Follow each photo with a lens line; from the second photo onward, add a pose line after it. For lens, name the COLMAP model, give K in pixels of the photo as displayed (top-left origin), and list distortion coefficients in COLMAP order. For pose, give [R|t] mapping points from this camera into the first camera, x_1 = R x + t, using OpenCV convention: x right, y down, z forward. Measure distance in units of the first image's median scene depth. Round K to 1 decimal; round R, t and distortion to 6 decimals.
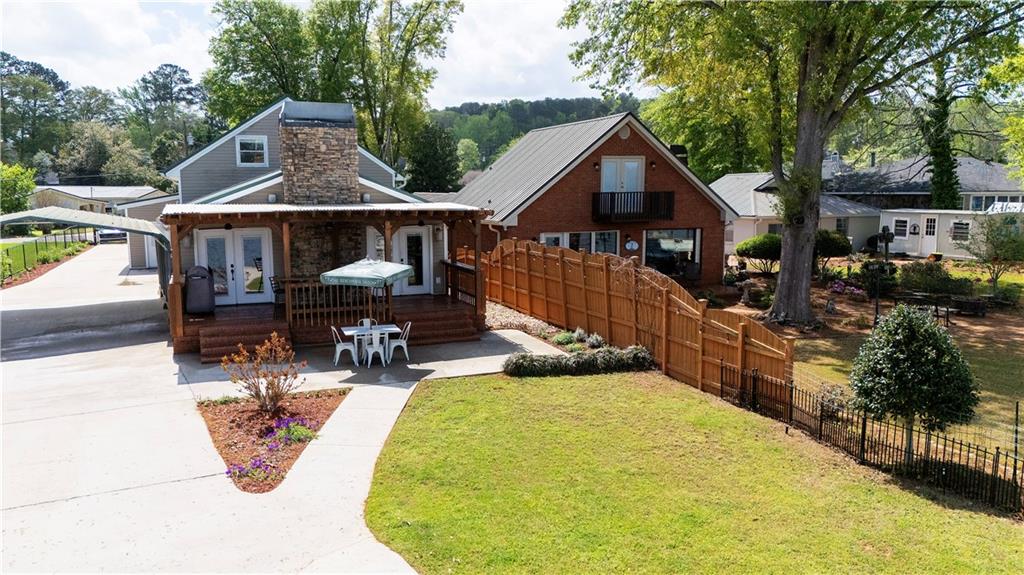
lens RADIAL K [[749.2, 0, 512.0], [0, 749.2, 287.5], [0, 0, 1]] dist [0.046283, -0.043755]
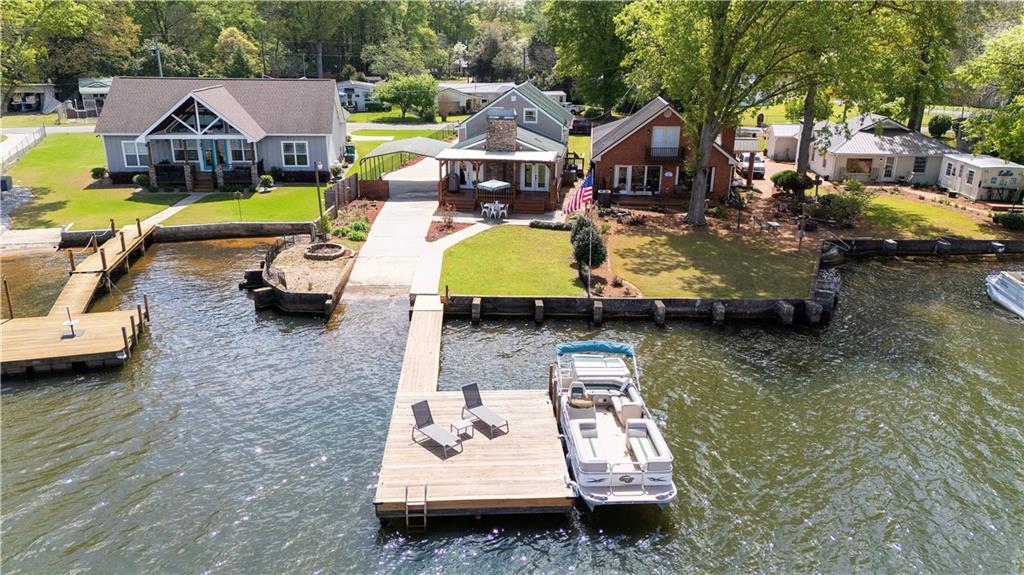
lens RADIAL K [[749.2, 0, 512.0], [0, 749.2, 287.5], [0, 0, 1]] dist [0.046283, -0.043755]
pose [[0.874362, 0.157965, -0.458844, 0.752646], [-0.074404, 0.977995, 0.194910, -0.120876], [0.479537, -0.136283, 0.866875, -0.895062]]
